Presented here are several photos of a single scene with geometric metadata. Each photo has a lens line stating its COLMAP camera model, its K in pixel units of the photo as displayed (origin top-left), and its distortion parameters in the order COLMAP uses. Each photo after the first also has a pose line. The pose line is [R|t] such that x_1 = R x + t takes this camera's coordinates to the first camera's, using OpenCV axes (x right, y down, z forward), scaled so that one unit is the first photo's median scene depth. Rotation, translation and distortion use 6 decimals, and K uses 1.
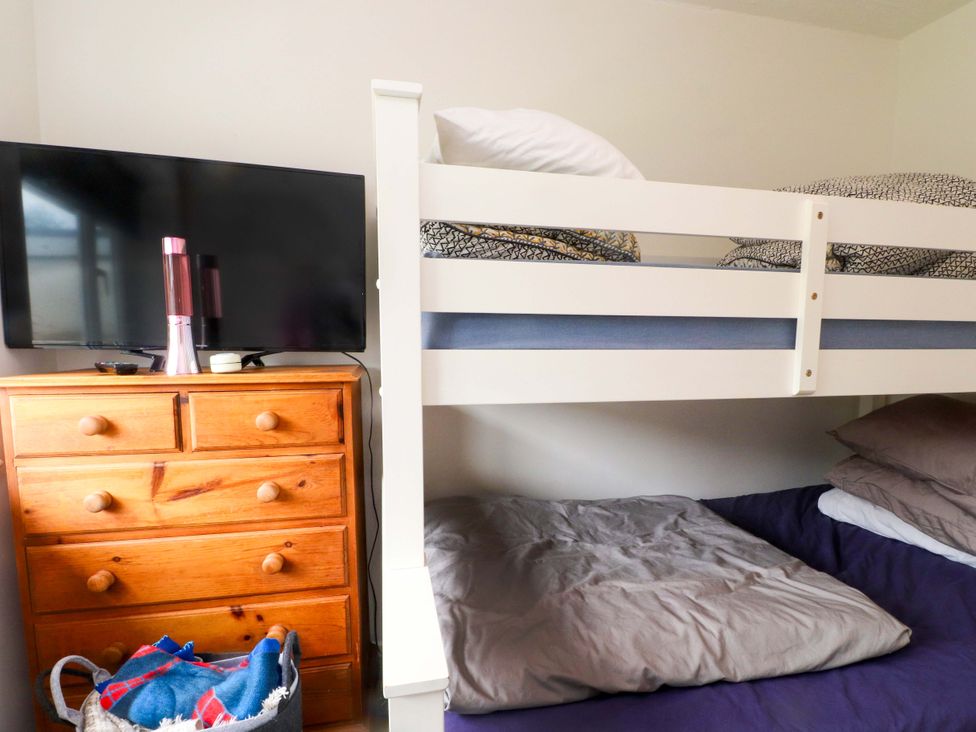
lens RADIAL K [[553.1, 0, 488.2], [0, 553.1, 410.0], [0, 0, 1]] dist [-0.001667, -0.000205]
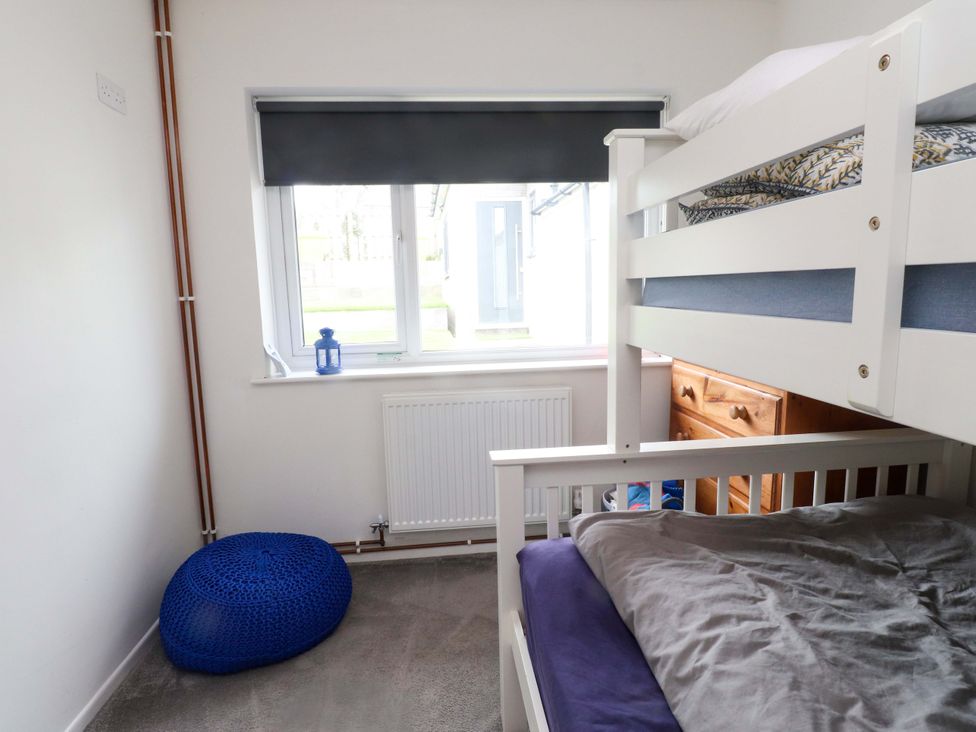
lens RADIAL K [[508.5, 0, 482.5], [0, 508.5, 360.3], [0, 0, 1]] dist [-0.001751, -0.012004]
pose [[-0.137789, 0.129910, -0.981905, 1.106564], [-0.103632, 0.984029, 0.144734, -0.108738], [0.985025, 0.121699, -0.122125, 0.701413]]
